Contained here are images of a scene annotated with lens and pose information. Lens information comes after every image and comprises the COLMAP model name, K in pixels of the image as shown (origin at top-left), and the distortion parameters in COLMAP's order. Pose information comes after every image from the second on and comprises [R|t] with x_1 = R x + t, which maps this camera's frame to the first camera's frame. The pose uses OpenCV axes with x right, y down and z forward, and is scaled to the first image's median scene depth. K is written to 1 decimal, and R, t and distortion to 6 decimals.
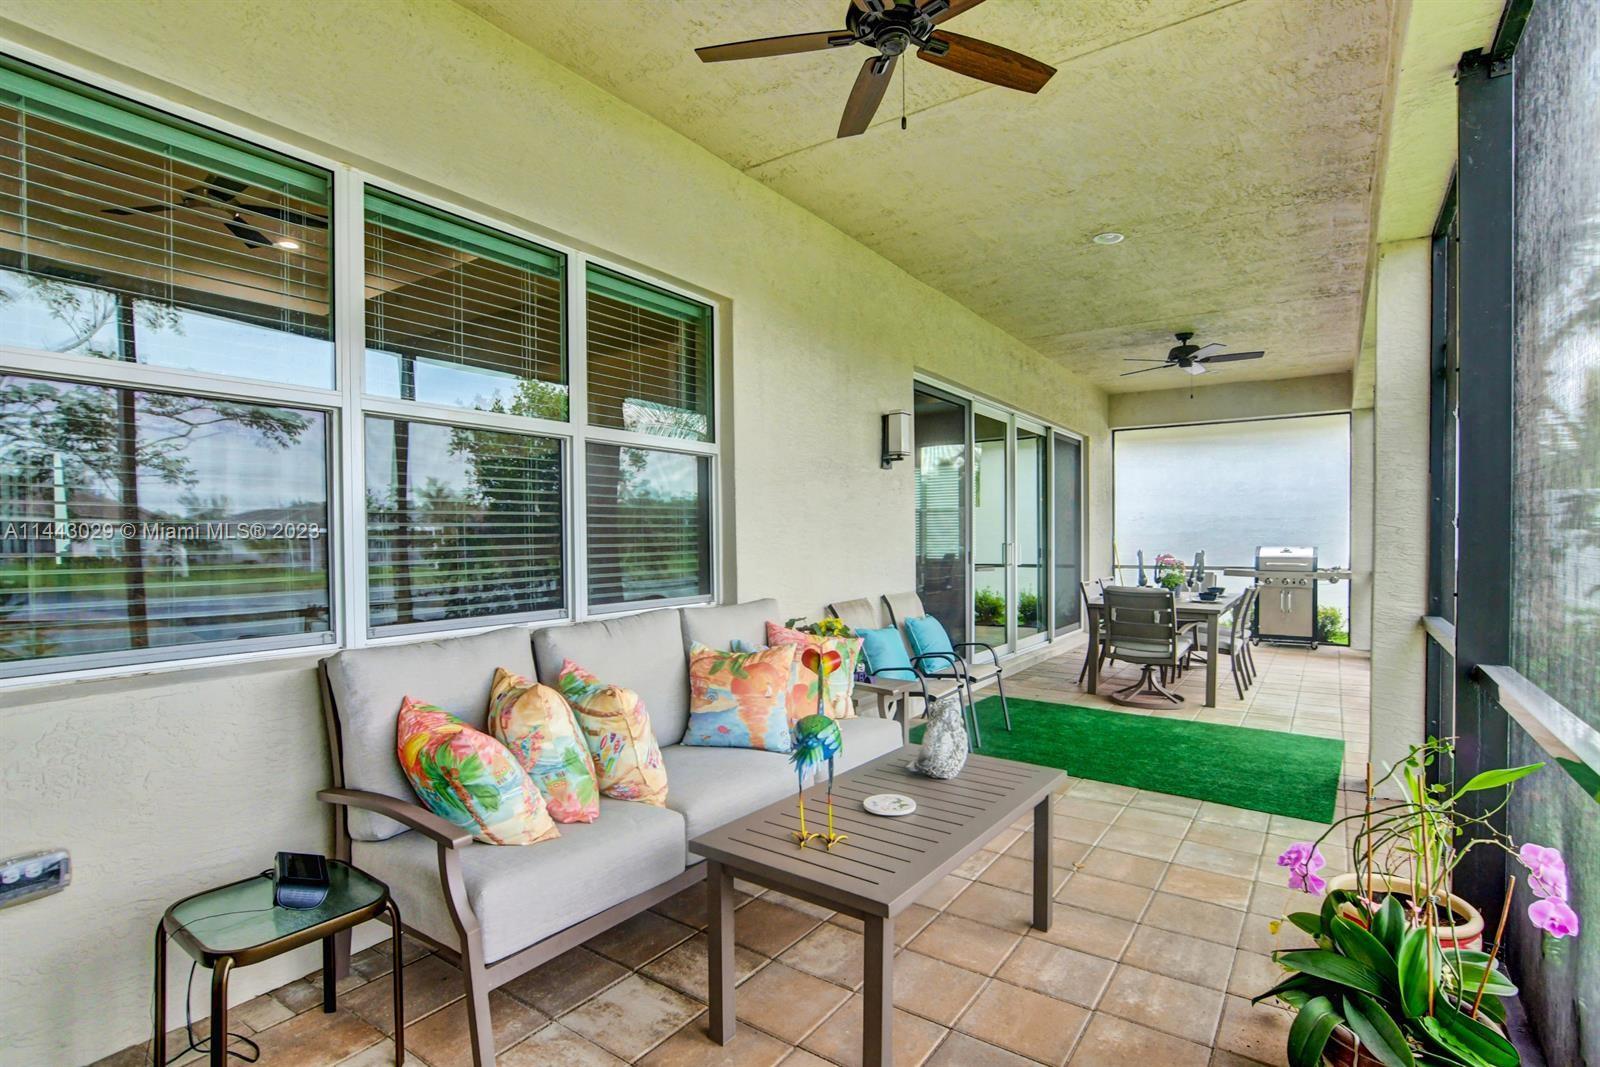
lens RADIAL K [[783.6, 0, 801.9], [0, 783.6, 548.7], [0, 0, 1]] dist [-0.028531, 0.007498]
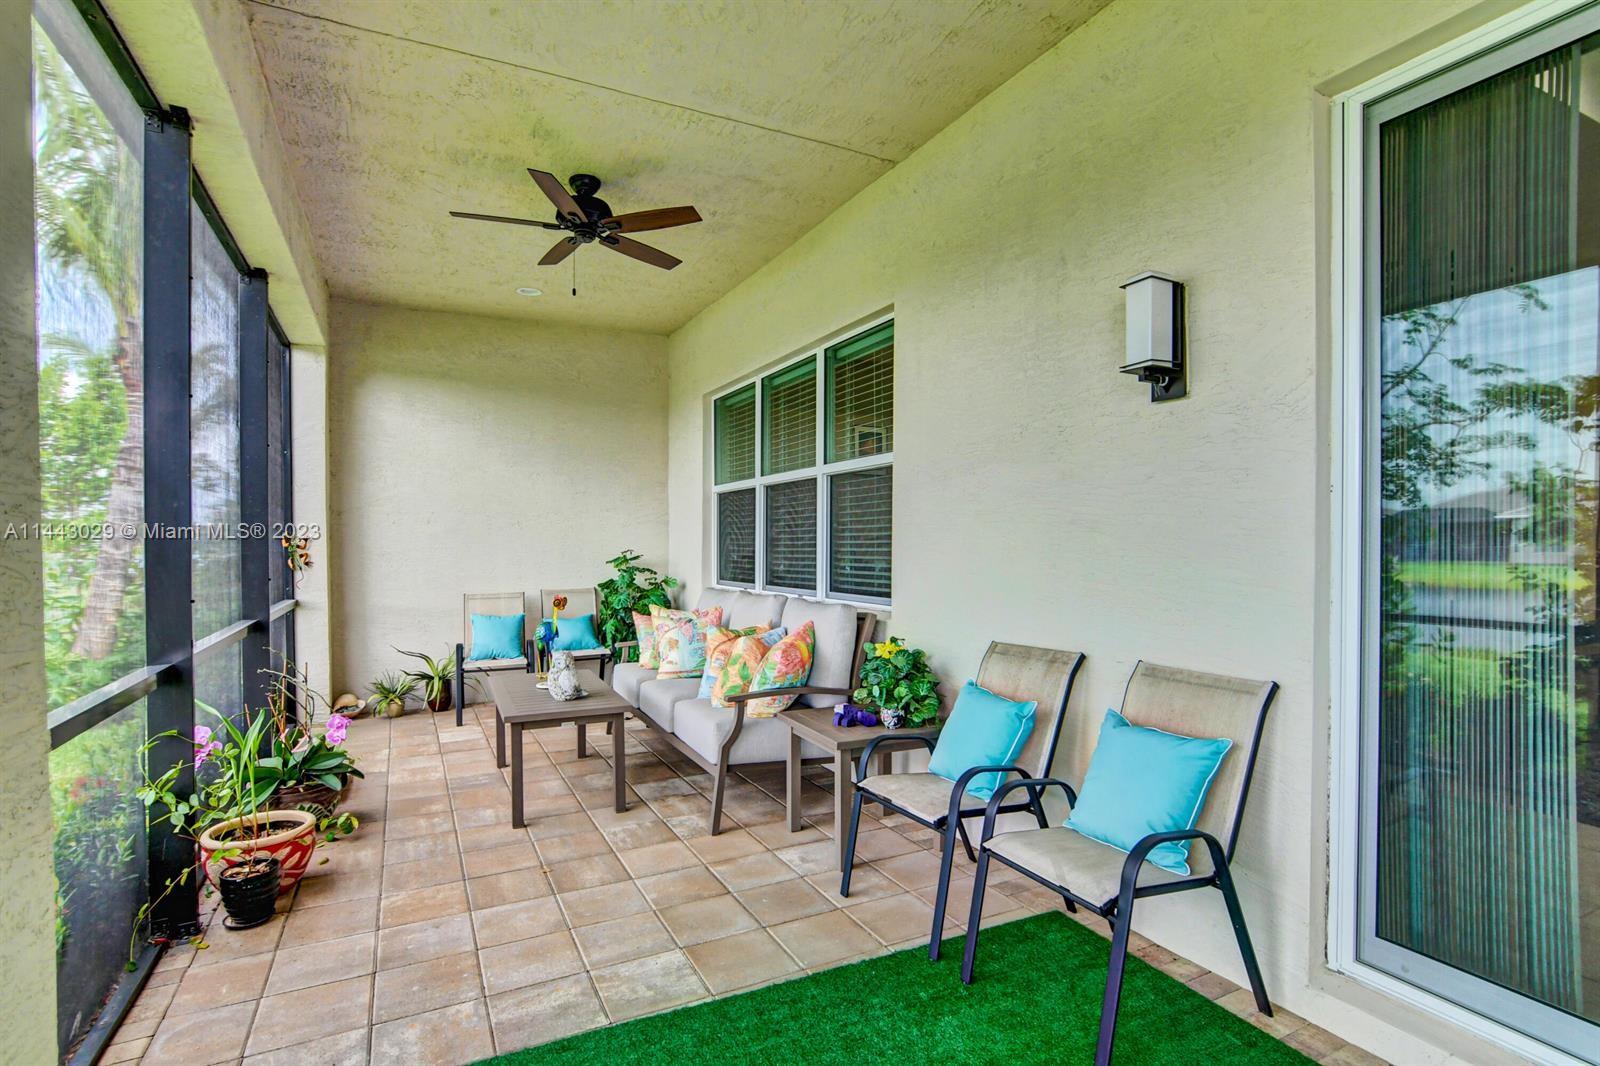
lens RADIAL K [[783.6, 0, 804.8], [0, 783.6, 535.1], [0, 0, 1]] dist [-0.028531, 0.007498]
pose [[-0.477077, 0.001764, -0.878860, 0.904164], [-0.004307, 0.999981, 0.004345, -0.029860], [0.878851, 0.005858, -0.477060, 1.481955]]
